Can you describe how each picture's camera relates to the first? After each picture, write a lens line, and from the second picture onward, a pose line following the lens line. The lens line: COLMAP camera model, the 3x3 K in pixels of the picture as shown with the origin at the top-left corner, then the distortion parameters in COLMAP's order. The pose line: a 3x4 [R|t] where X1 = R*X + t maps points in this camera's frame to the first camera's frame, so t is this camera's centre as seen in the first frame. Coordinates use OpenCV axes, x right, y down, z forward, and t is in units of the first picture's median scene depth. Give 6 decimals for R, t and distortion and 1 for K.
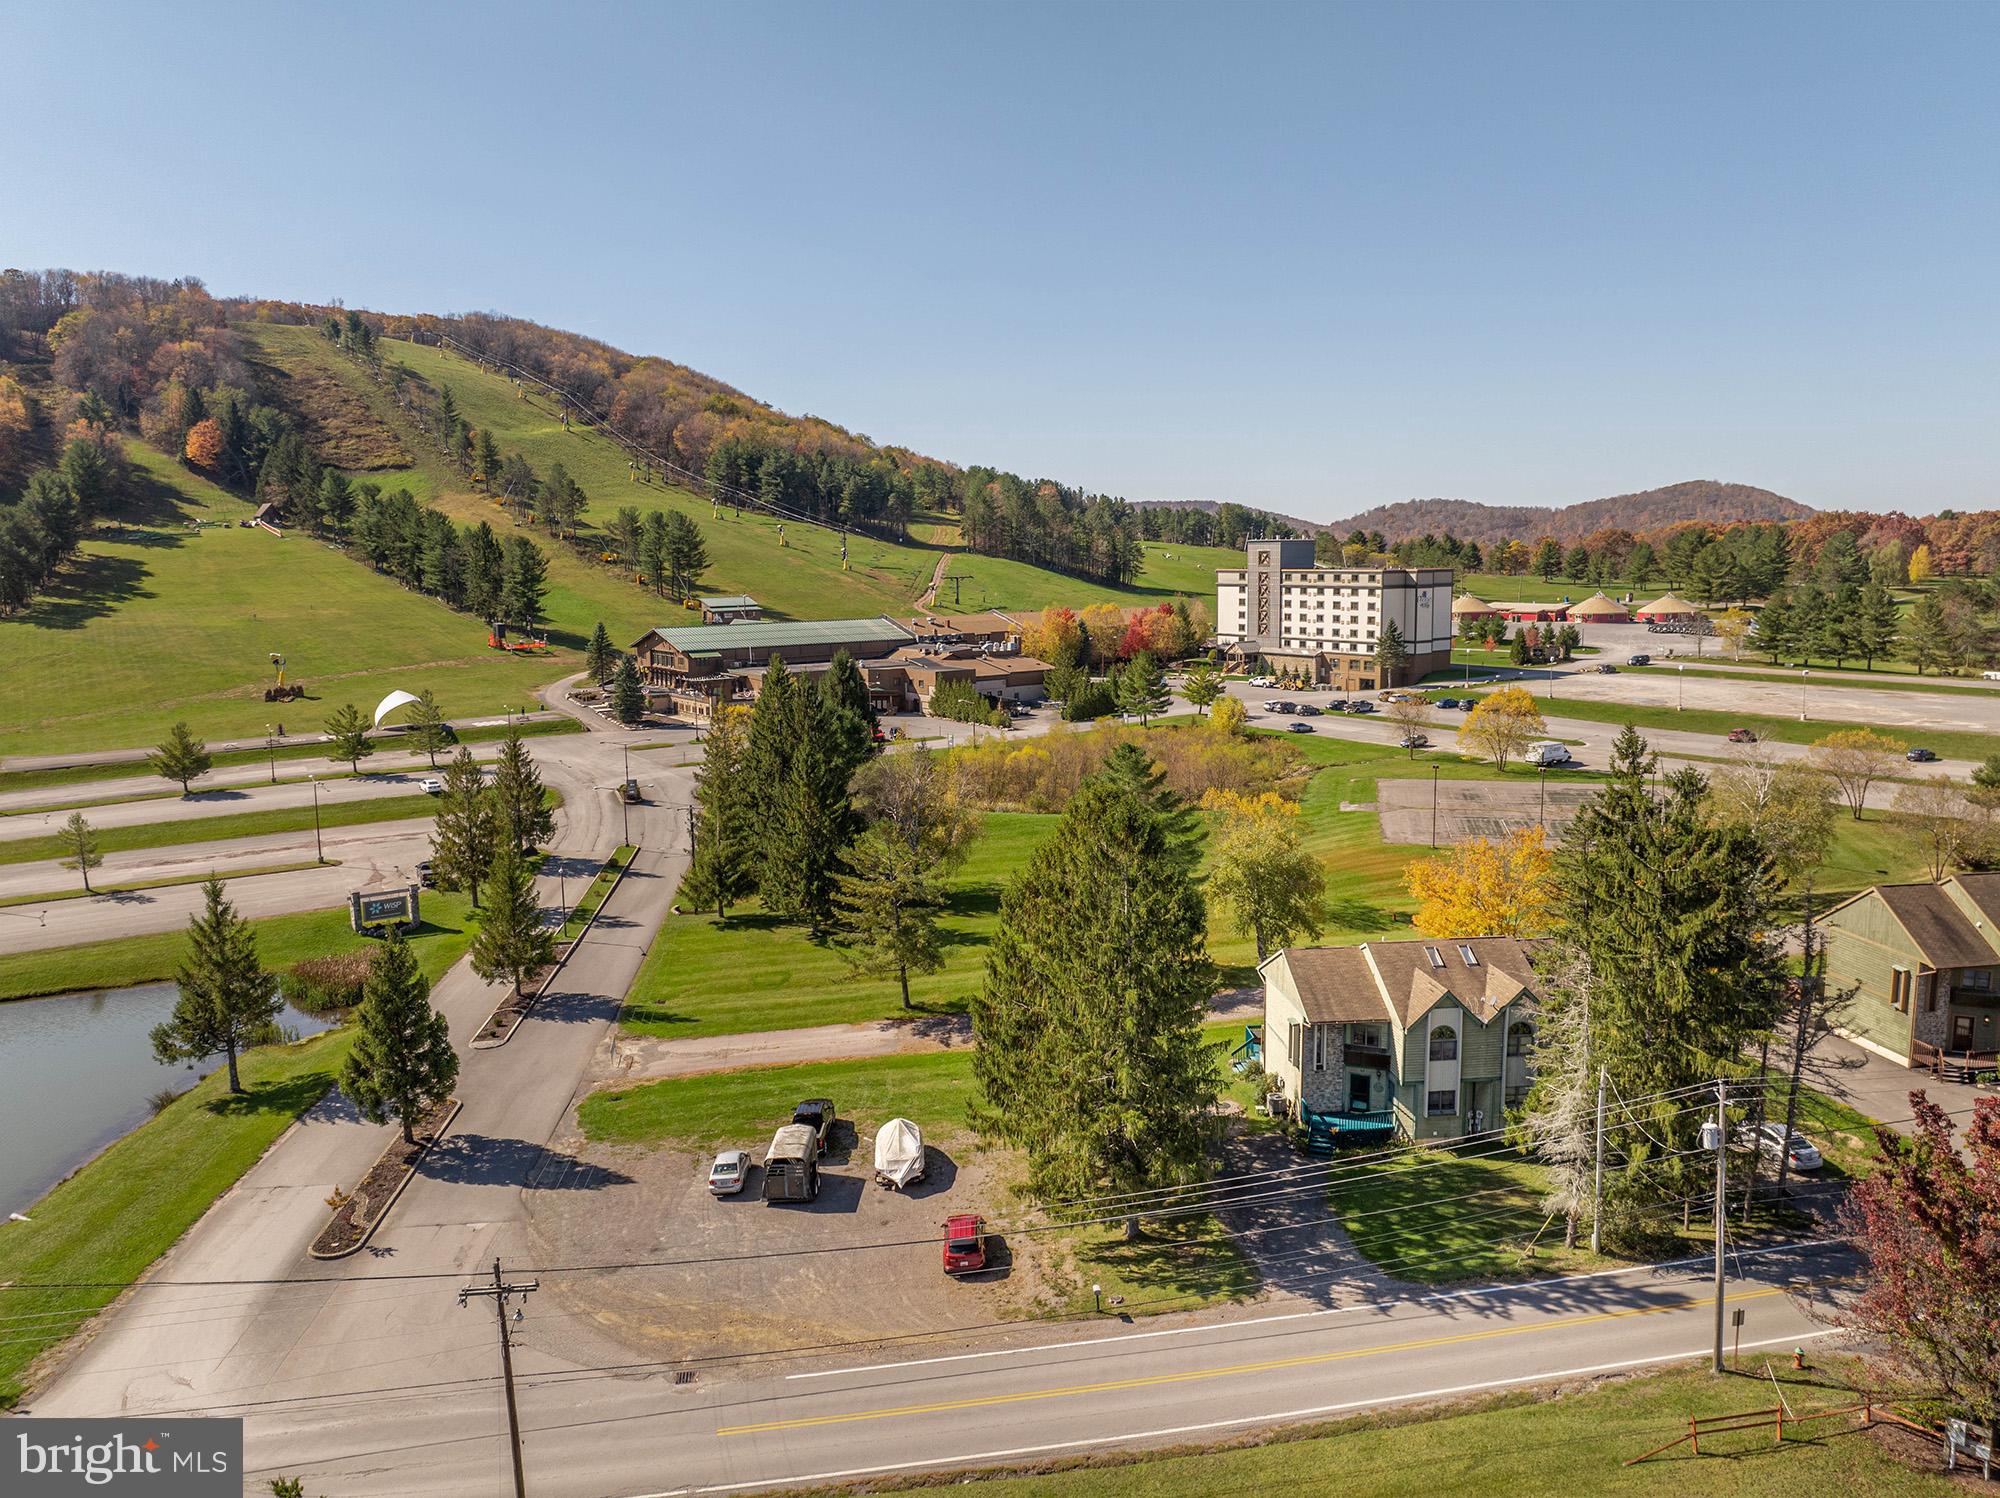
lens RADIAL K [[1403.2, 0, 1000.0], [0, 1403.2, 749.0], [0, 0, 1]] dist [-0.029171, -0.023377]
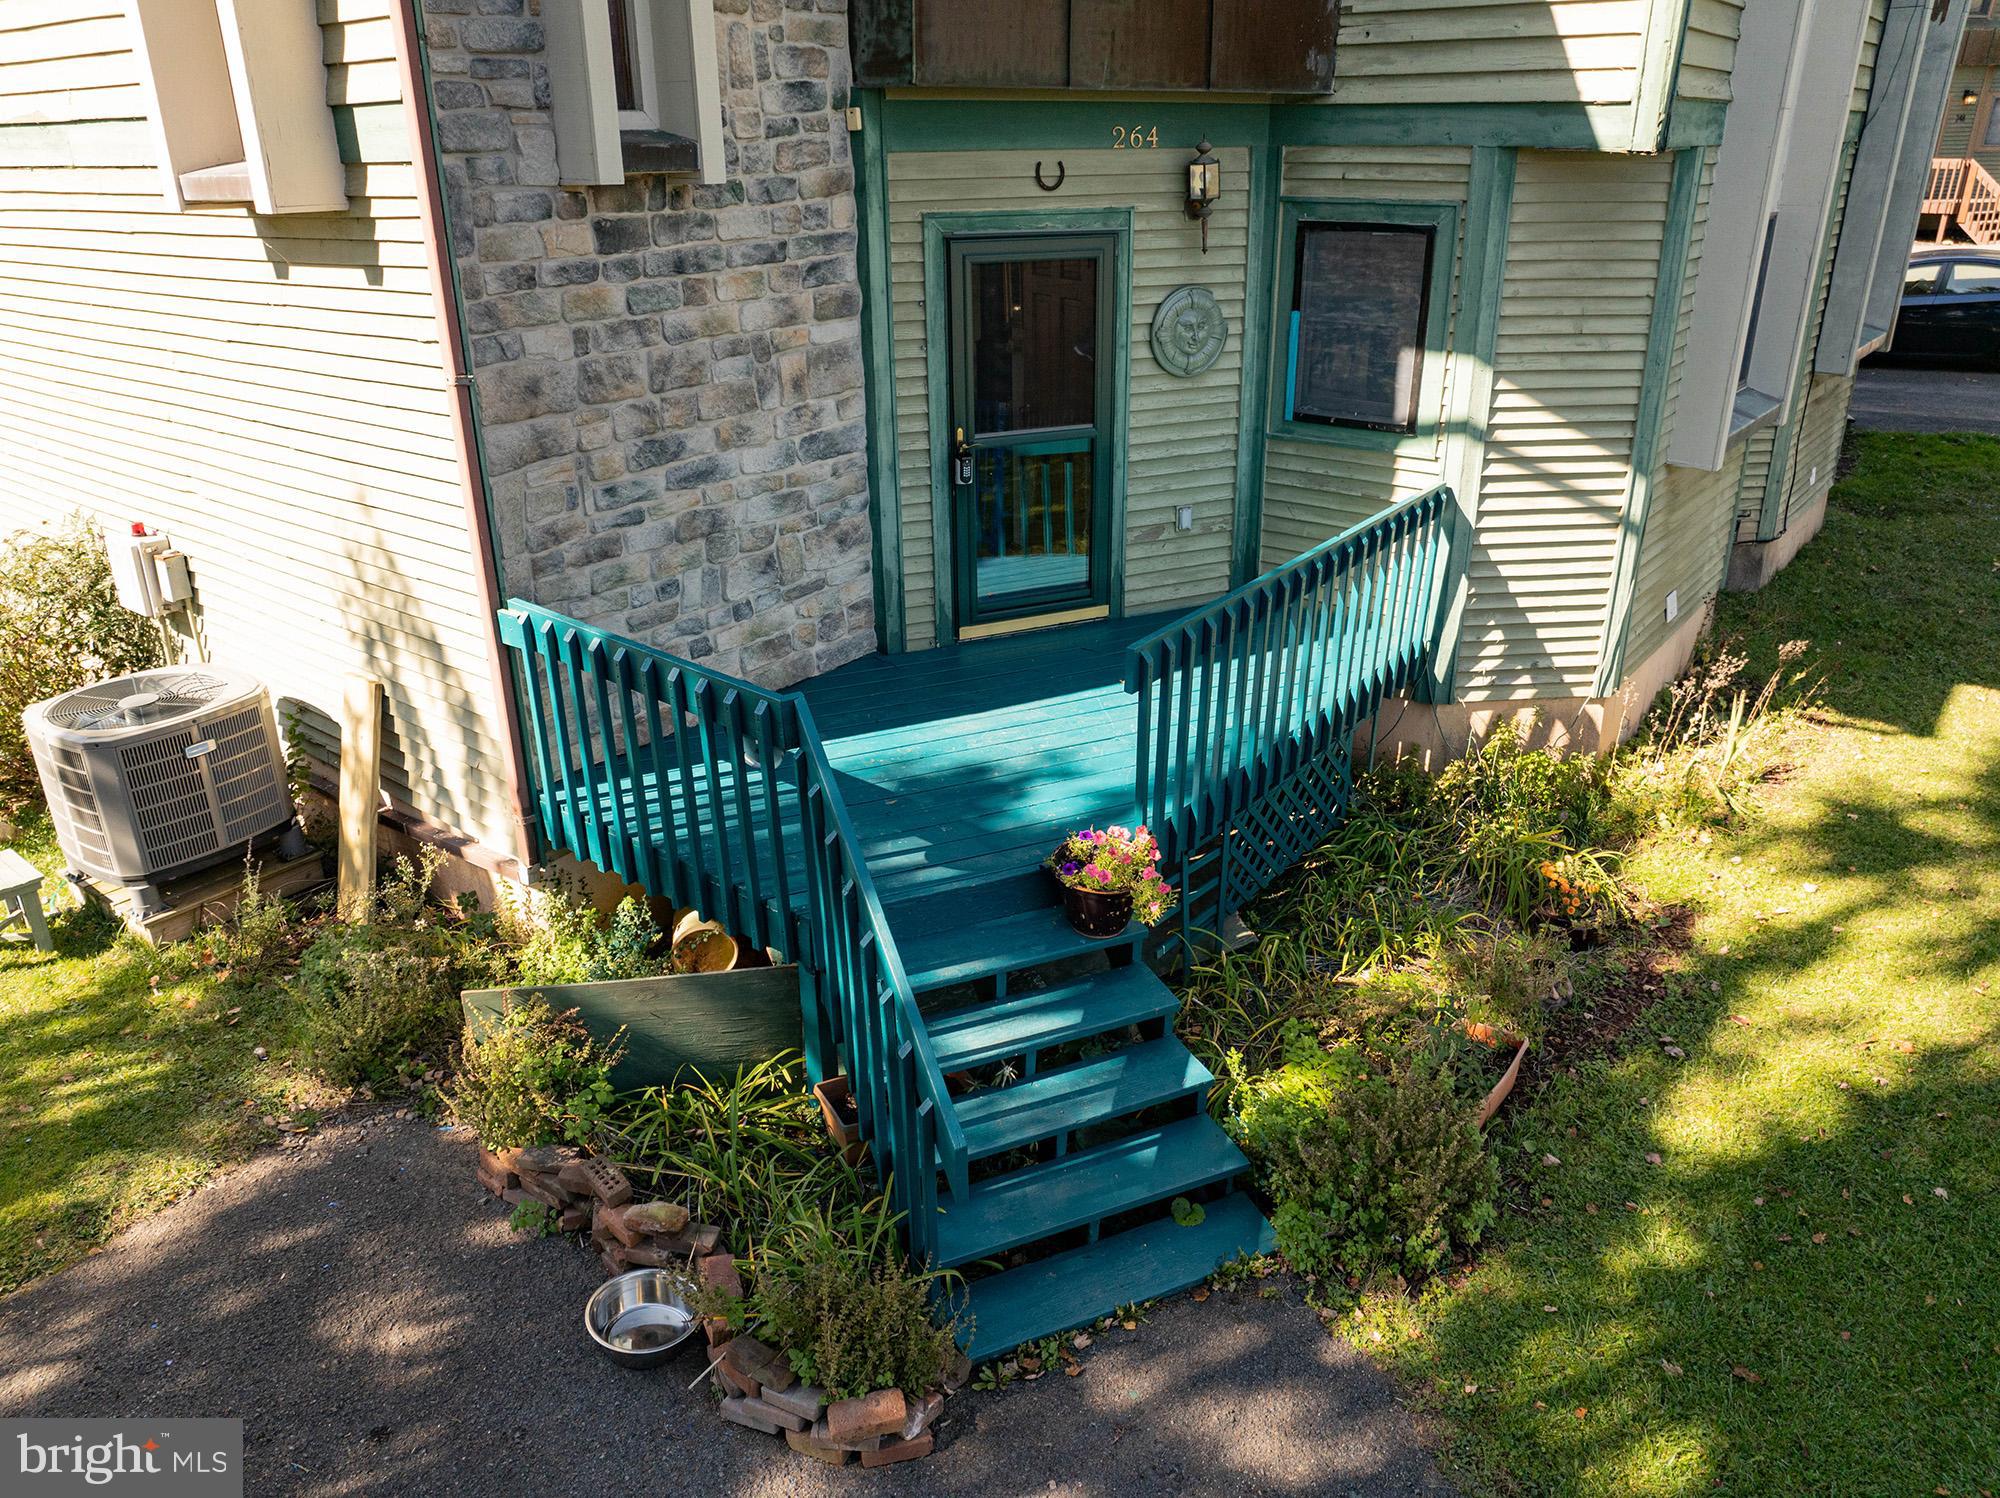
lens RADIAL K [[1403.2, 0, 1000.0], [0, 1403.2, 749.0], [0, 0, 1]] dist [-0.029171, -0.023377]
pose [[0.686652, -0.280966, 0.670498, 0.046280], [0.103342, 0.950655, 0.292532, 0.061112], [-0.719604, -0.131577, 0.681805, 0.237989]]
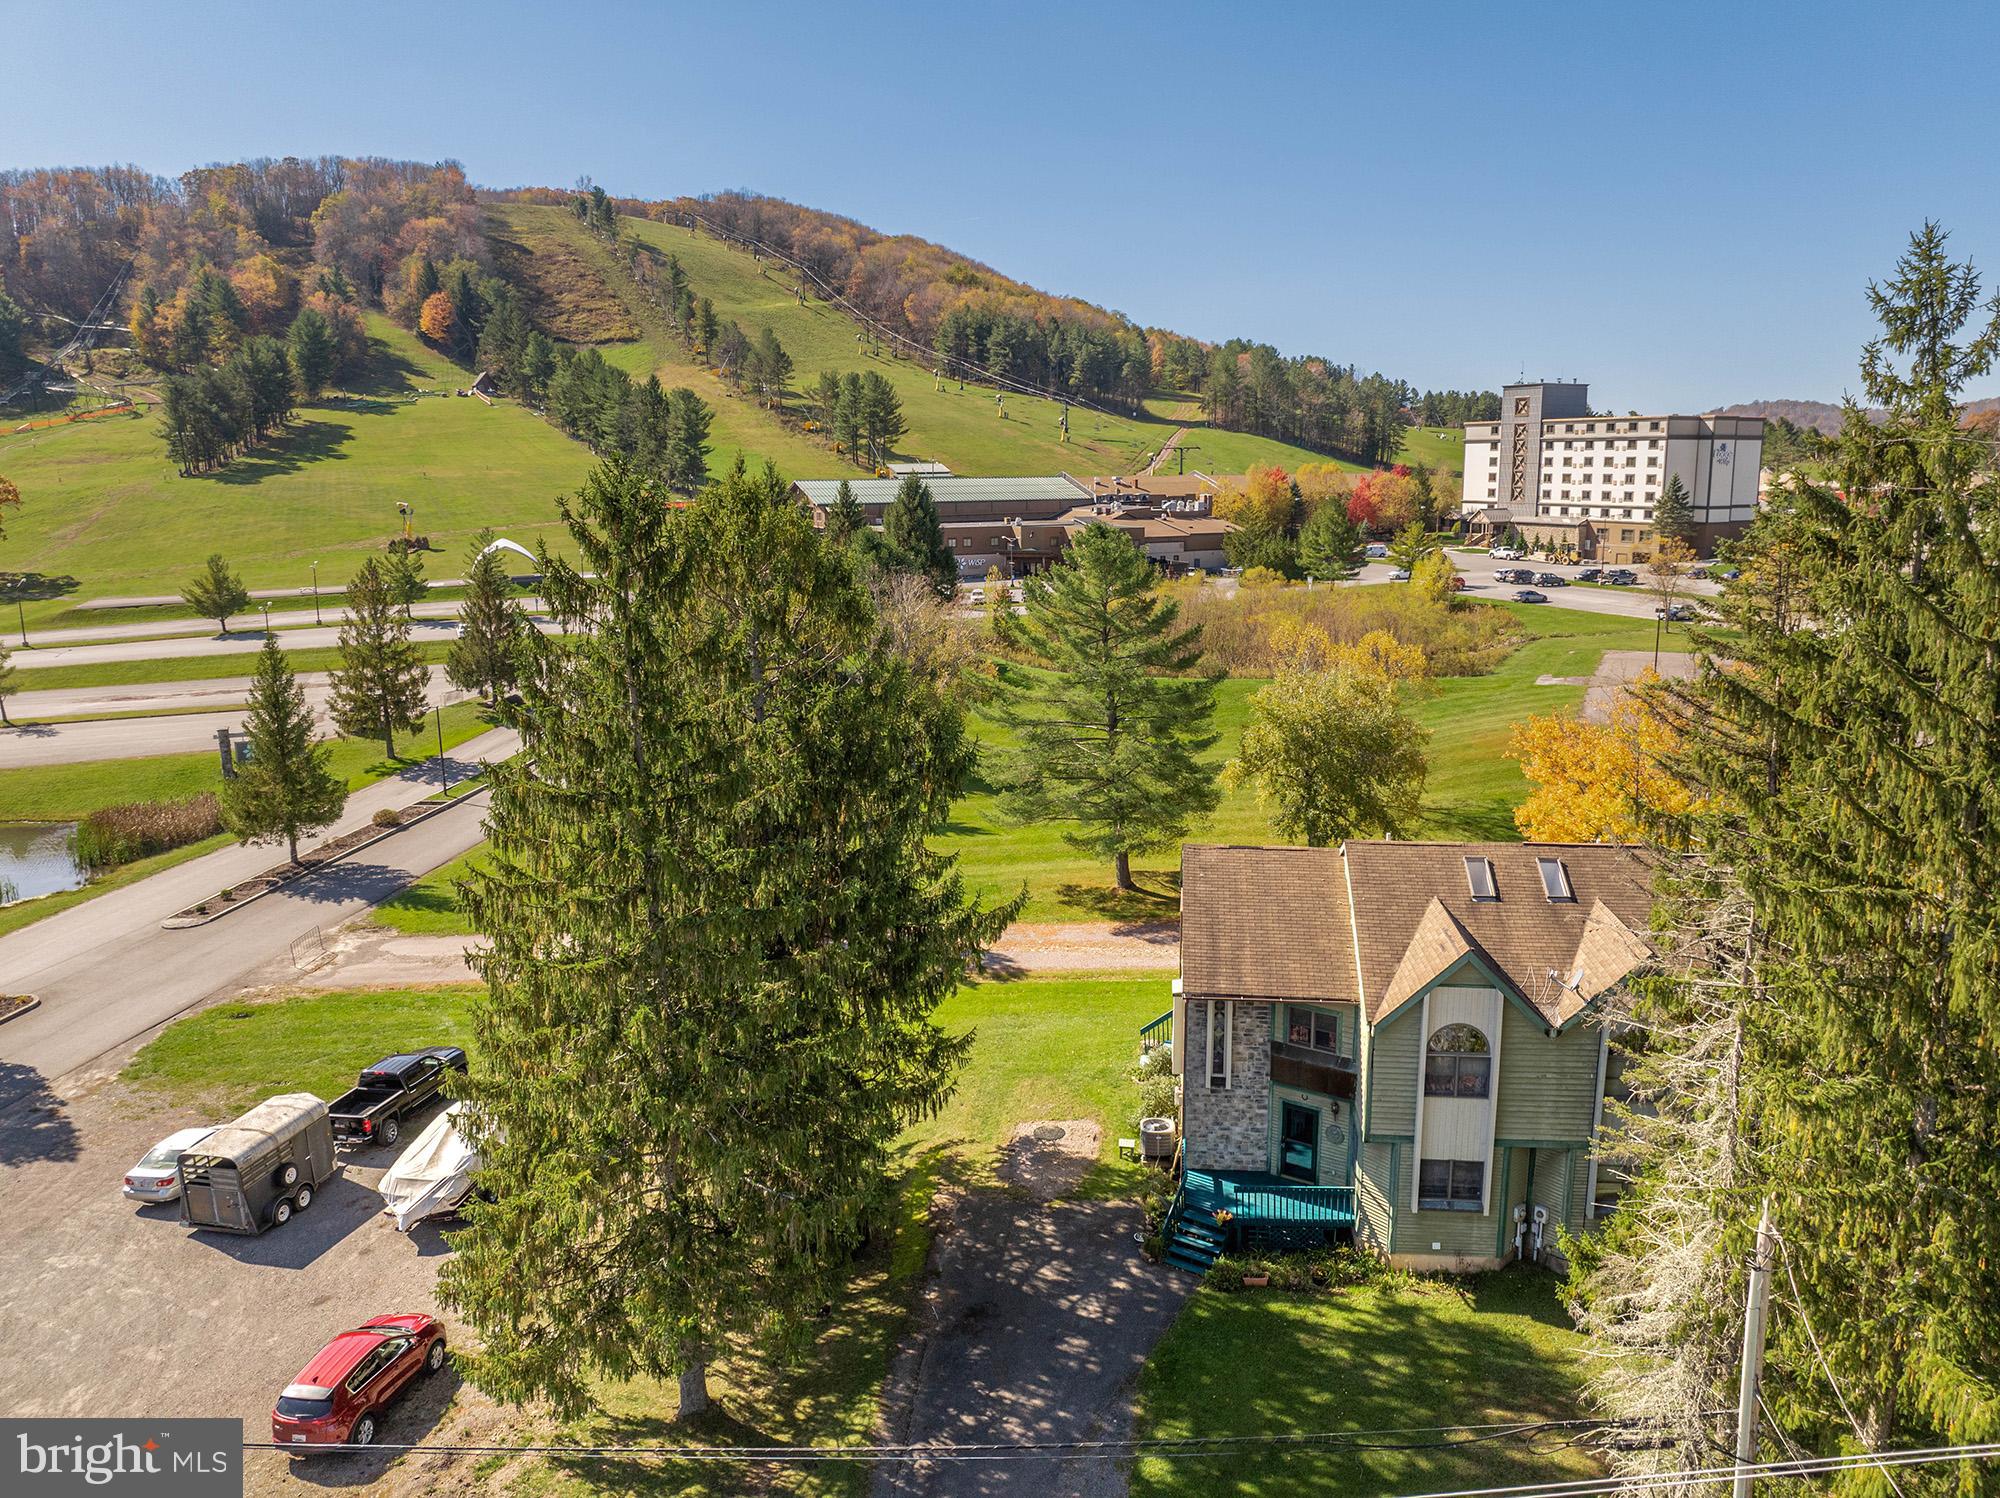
lens RADIAL K [[1403.2, 0, 1000.0], [0, 1403.2, 749.0], [0, 0, 1]] dist [-0.029171, -0.023377]
pose [[0.978692, 0.043149, -0.200749, 0.063308], [-0.030389, 0.997342, 0.066217, 0.020094], [0.203072, -0.058705, 0.977402, 0.129018]]
